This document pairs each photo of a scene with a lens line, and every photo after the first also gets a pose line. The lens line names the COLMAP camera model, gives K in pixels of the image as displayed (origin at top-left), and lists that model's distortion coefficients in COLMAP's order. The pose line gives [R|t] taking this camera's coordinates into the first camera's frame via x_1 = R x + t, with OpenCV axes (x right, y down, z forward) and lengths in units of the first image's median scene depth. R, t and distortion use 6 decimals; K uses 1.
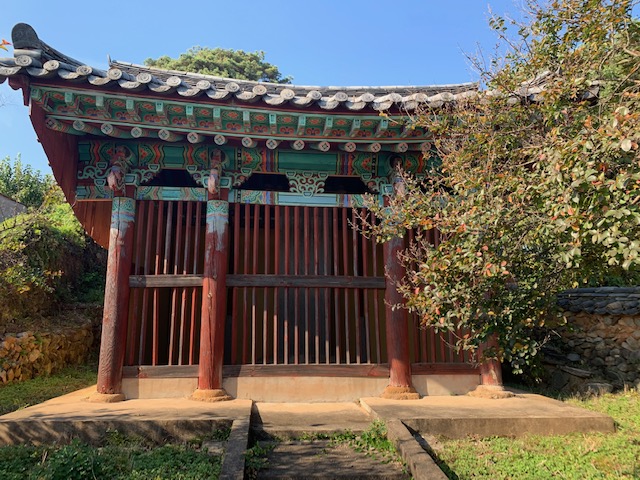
lens RADIAL K [[474.7, 0, 321.6], [0, 474.7, 240.9], [0, 0, 1]] dist [0.028792, -0.030411]
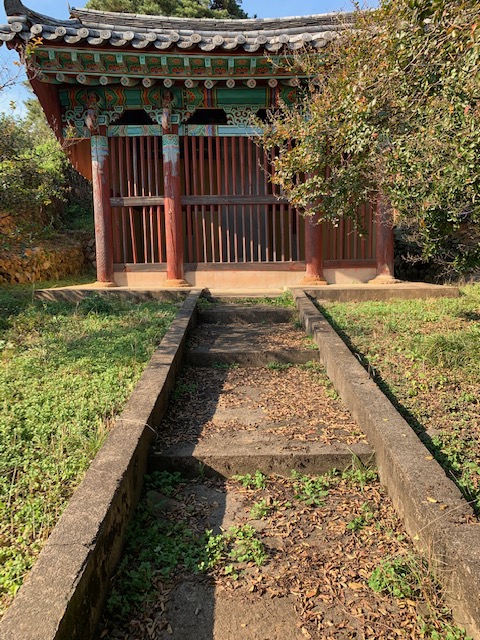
lens RADIAL K [[474.7, 0, 239.2], [0, 474.7, 325.1], [0, 0, 1]] dist [0.028792, -0.030411]
pose [[0.995124, -0.005751, -0.098465, 0.089463], [0.034812, 0.954531, 0.296073, 0.030239], [0.092286, -0.298057, 0.950076, -0.352572]]
